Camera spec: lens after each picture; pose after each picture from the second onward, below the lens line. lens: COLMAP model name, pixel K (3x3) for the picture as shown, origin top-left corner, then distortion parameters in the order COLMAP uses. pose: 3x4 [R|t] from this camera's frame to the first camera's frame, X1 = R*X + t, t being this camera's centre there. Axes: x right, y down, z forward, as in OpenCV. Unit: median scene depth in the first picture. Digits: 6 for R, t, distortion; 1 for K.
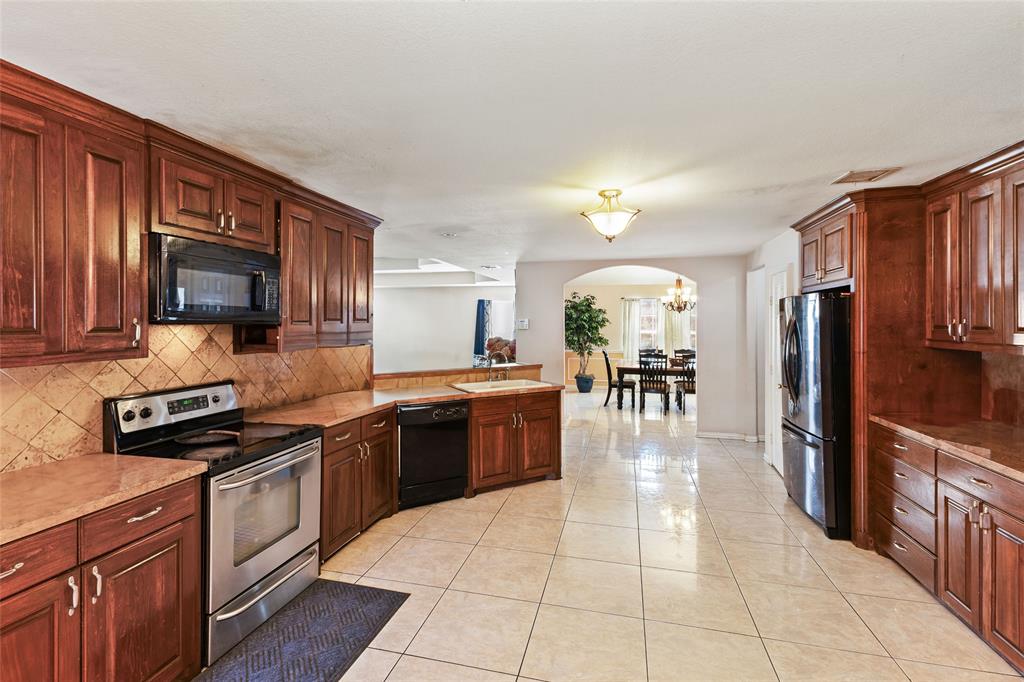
lens RADIAL K [[455.1, 0, 522.1], [0, 455.1, 319.4], [0, 0, 1]] dist [0.011926, 0.000907]
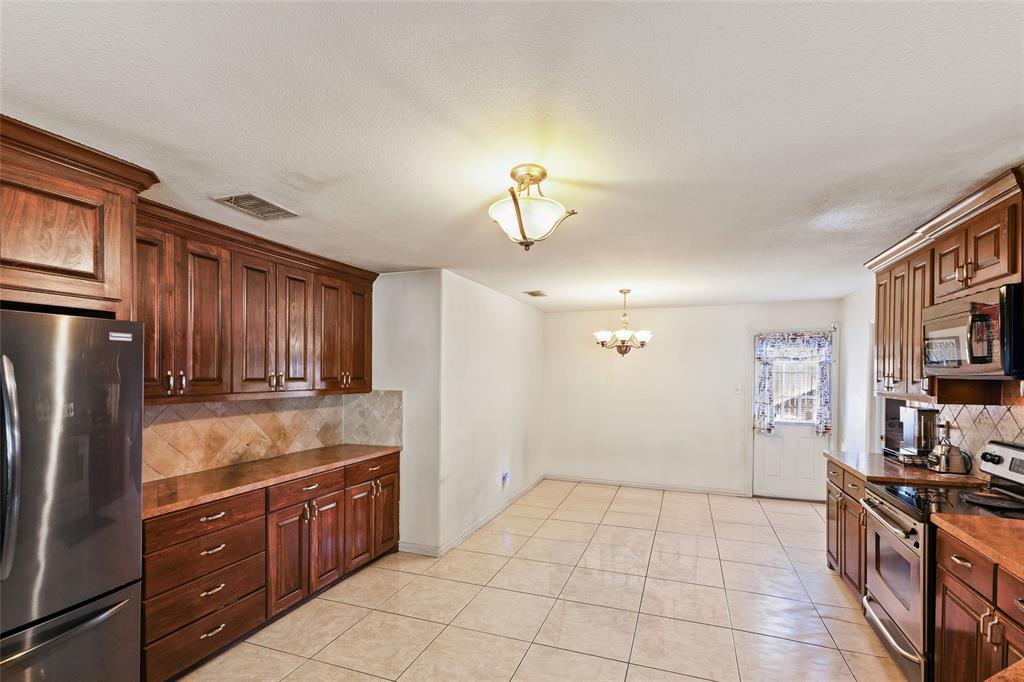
lens RADIAL K [[455.1, 0, 513.4], [0, 455.1, 374.9], [0, 0, 1]] dist [0.011926, 0.000907]
pose [[-0.991777, -0.003610, 0.127924, 0.158160], [-0.003987, 0.999988, -0.002688, 0.007816], [-0.127913, -0.003176, -0.991780, 1.941769]]
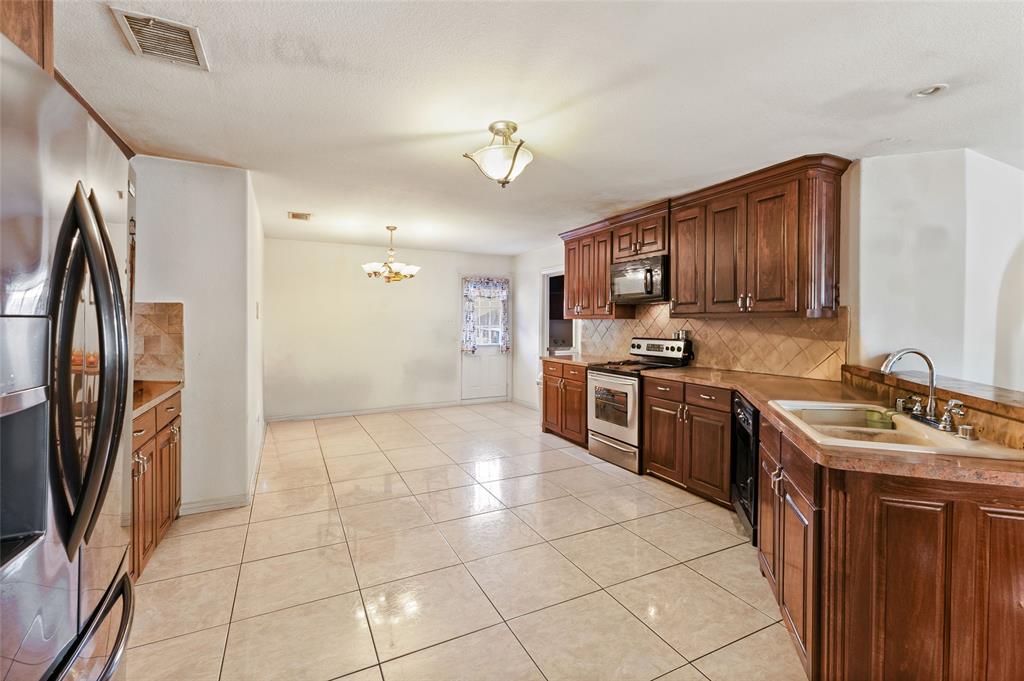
lens RADIAL K [[455.1, 0, 503.2], [0, 455.1, 326.9], [0, 0, 1]] dist [0.011926, 0.000907]
pose [[-0.781780, 0.001572, -0.623552, 0.836828], [-0.002443, 0.999981, 0.005584, 0.090085], [0.623550, 0.005889, -0.781762, 1.946381]]
